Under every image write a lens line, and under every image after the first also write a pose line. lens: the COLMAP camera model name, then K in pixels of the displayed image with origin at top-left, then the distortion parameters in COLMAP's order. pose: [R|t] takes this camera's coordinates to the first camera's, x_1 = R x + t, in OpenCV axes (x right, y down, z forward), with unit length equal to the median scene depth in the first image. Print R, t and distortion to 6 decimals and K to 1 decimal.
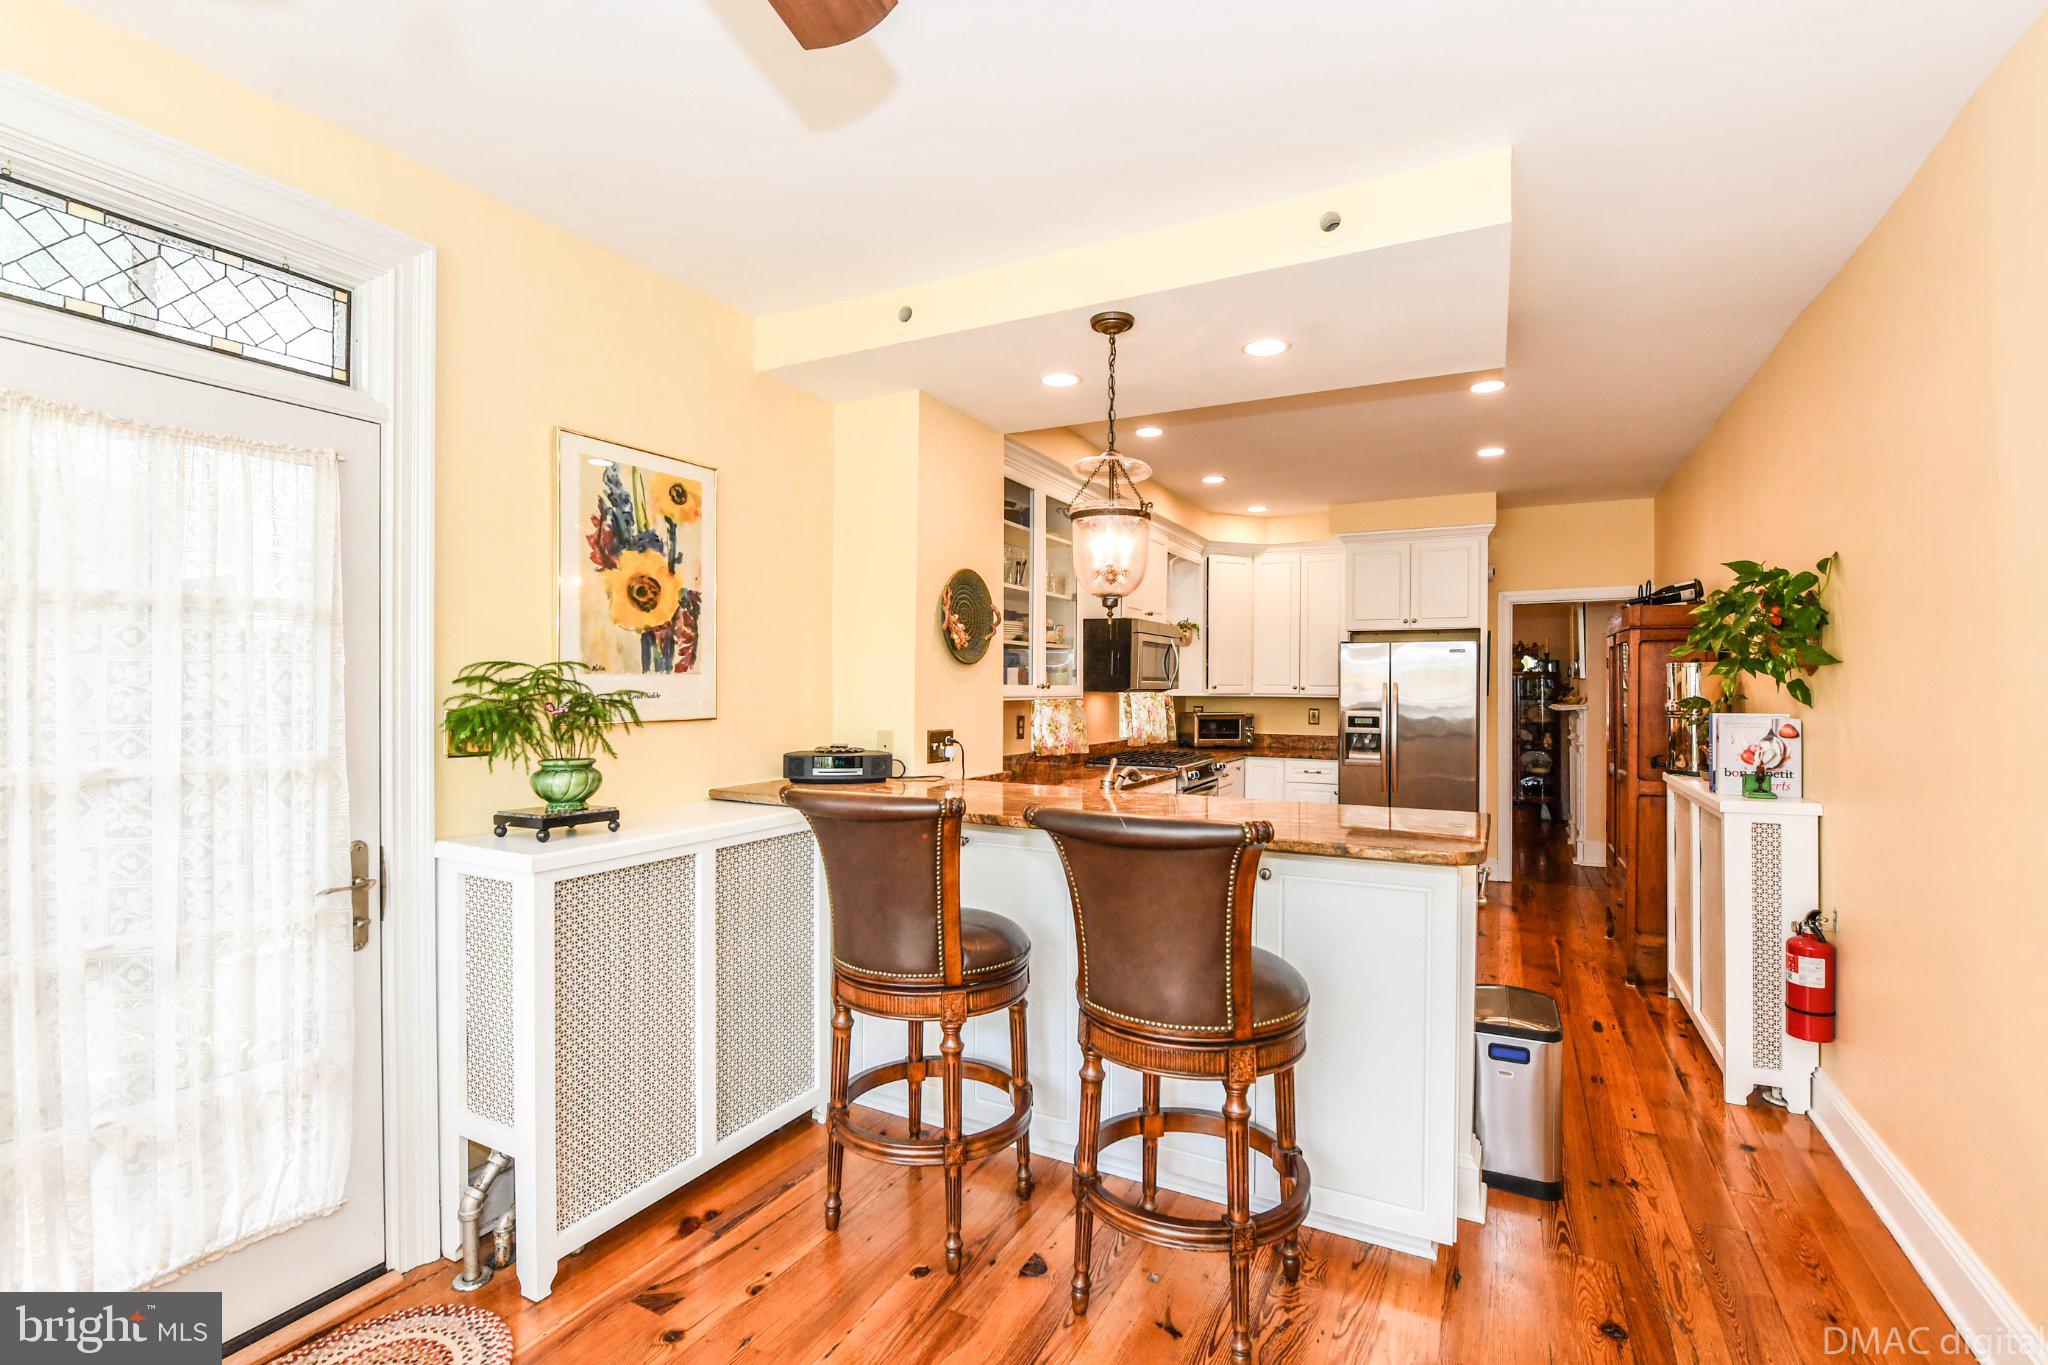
lens RADIAL K [[916.0, 0, 1026.5], [0, 916.0, 684.8], [0, 0, 1]] dist [-0.012810, -0.002356]
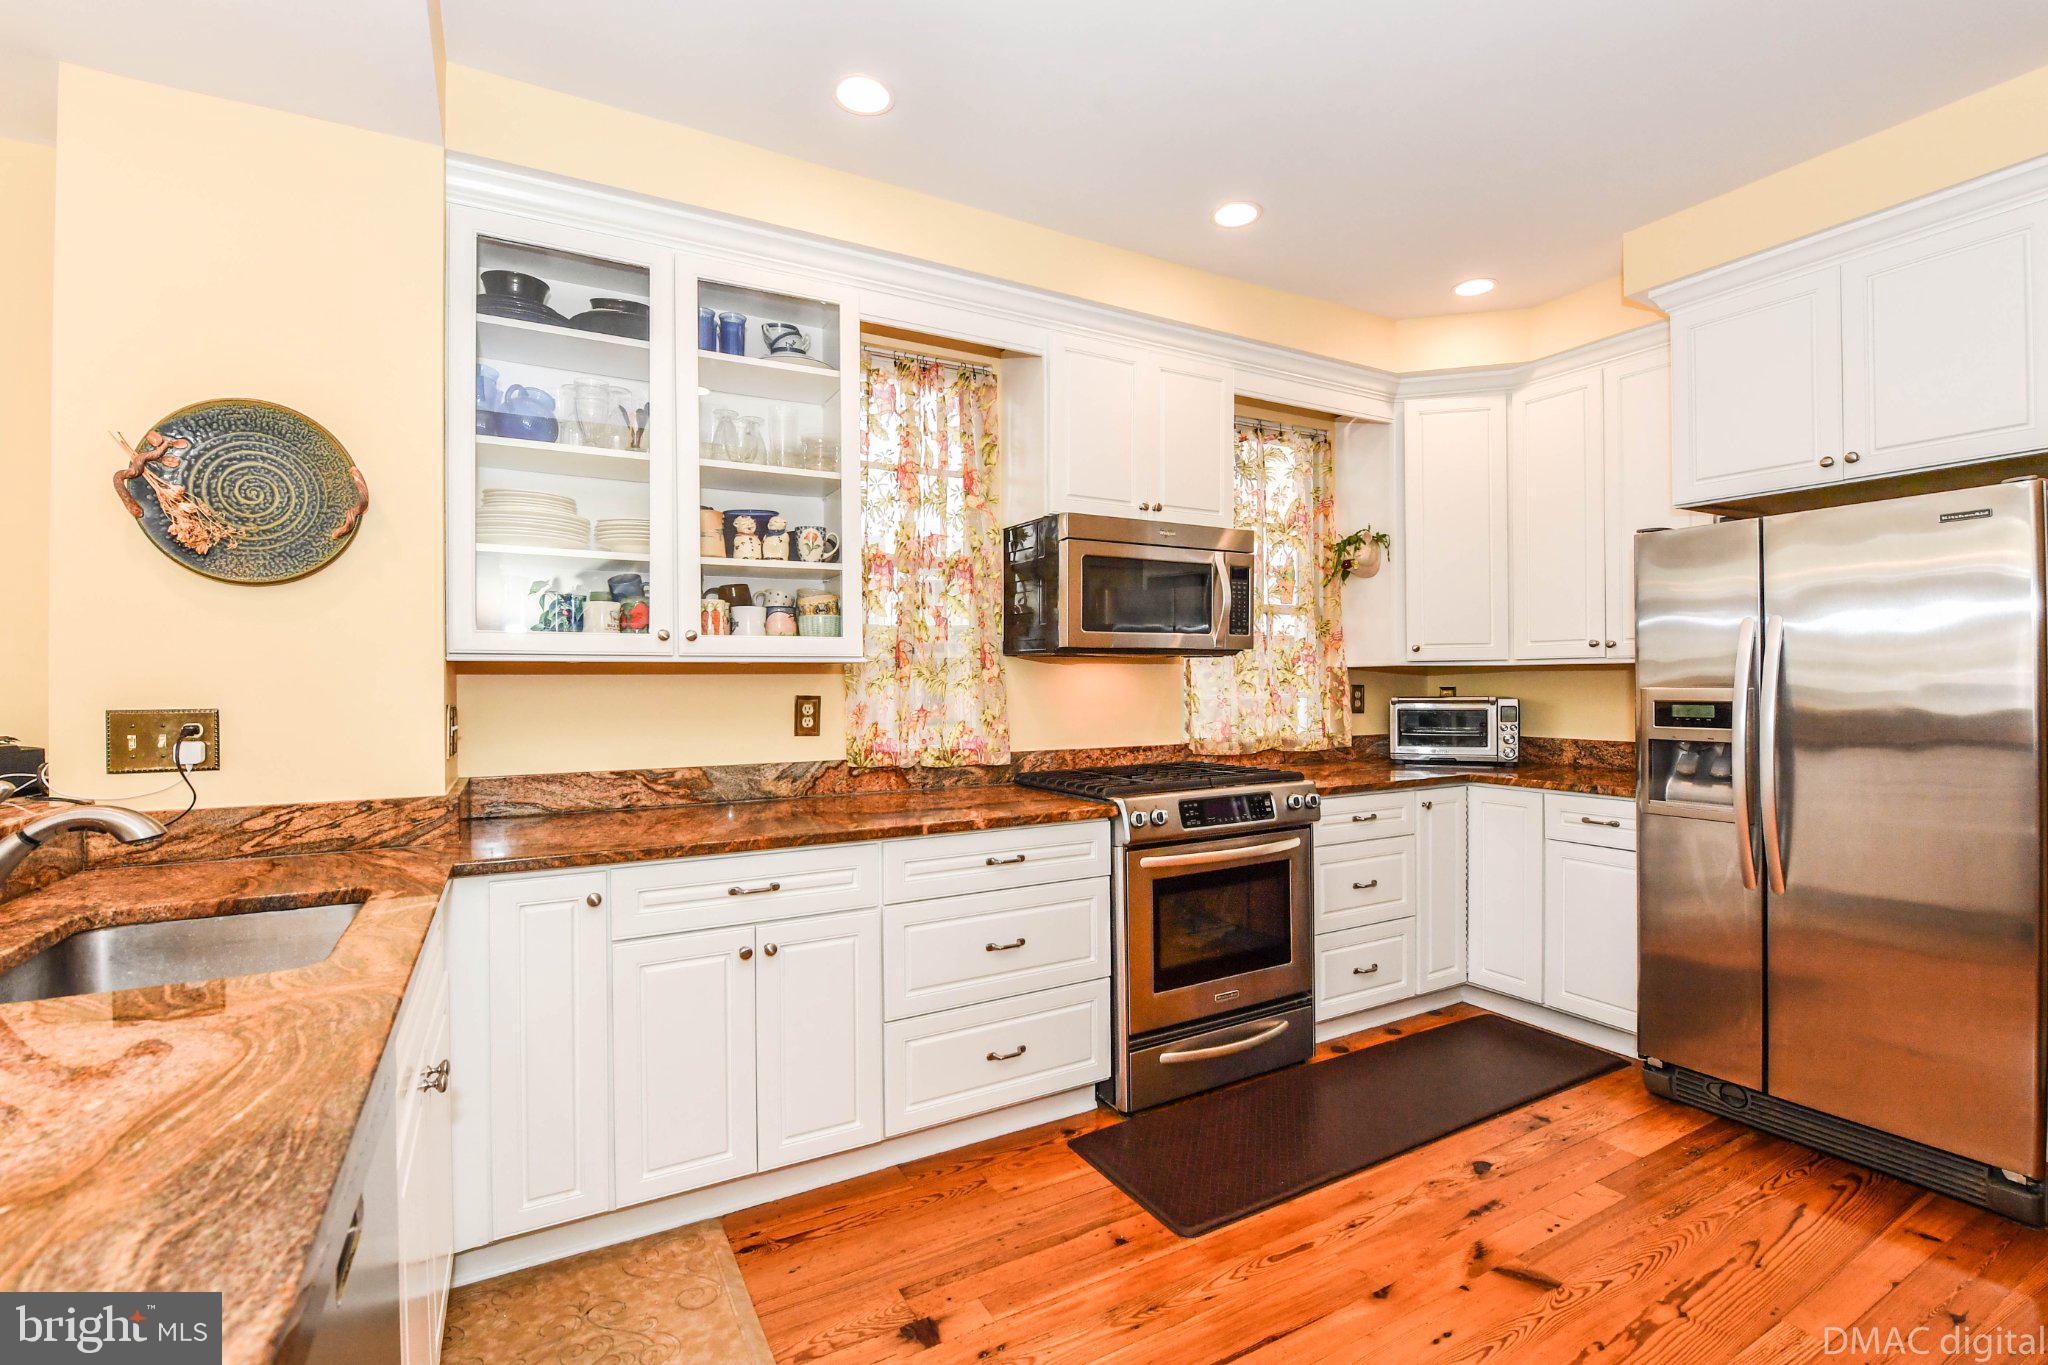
lens RADIAL K [[916.0, 0, 1026.3], [0, 916.0, 689.3], [0, 0, 1]] dist [-0.012810, -0.002356]
pose [[0.834162, -0.008785, -0.551449, 0.346104], [0.012722, 0.999914, 0.003315, 0.024155], [0.551372, -0.009781, 0.834202, 0.486606]]
